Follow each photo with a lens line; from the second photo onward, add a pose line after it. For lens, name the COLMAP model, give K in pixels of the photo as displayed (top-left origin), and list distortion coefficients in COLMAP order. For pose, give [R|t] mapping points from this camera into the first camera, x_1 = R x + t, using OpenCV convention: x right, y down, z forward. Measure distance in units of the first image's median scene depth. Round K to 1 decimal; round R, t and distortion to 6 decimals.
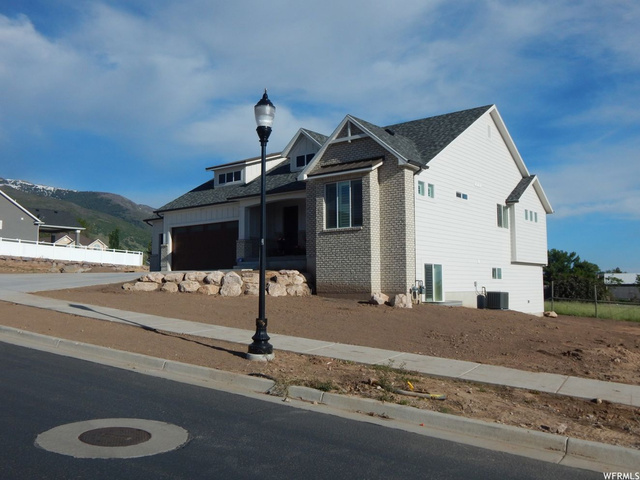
lens RADIAL K [[567.6, 0, 320.9], [0, 567.6, 238.6], [0, 0, 1]] dist [-0.010920, -0.009218]
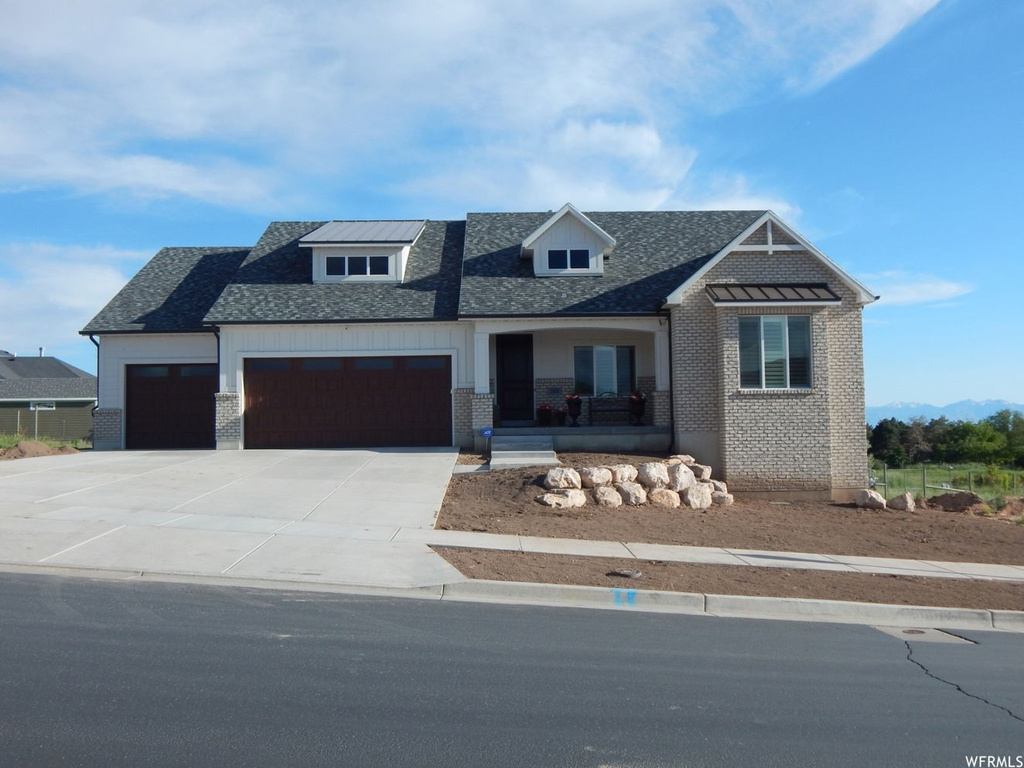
lens RADIAL K [[908.2, 0, 512.0], [0, 908.2, 386.7], [0, 0, 1]] dist [-0.010920, -0.009218]
pose [[0.776266, 0.024178, 0.629942, -0.812217], [-0.042371, 0.999006, 0.013869, -0.022629], [-0.628980, -0.037457, 0.776519, 0.382828]]
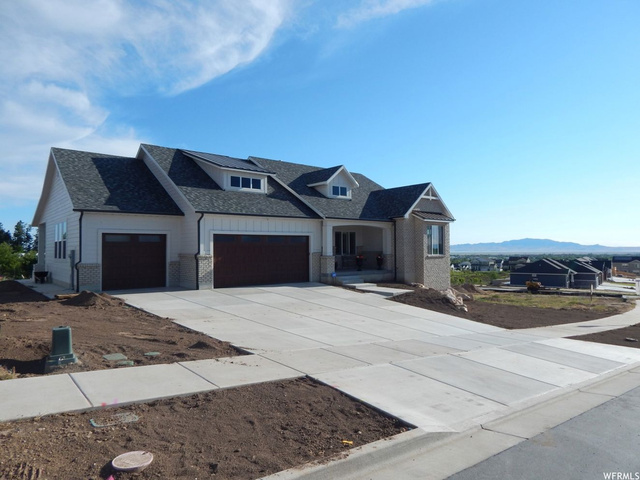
lens RADIAL K [[413.2, 0, 323.6], [0, 413.2, 239.8], [0, 0, 1]] dist [-0.021428, 0.002037]
pose [[0.203718, 0.025409, 0.978700, -1.136609], [-0.075293, 0.997109, -0.010215, -0.024896], [-0.976130, -0.071608, 0.205042, 1.043859]]
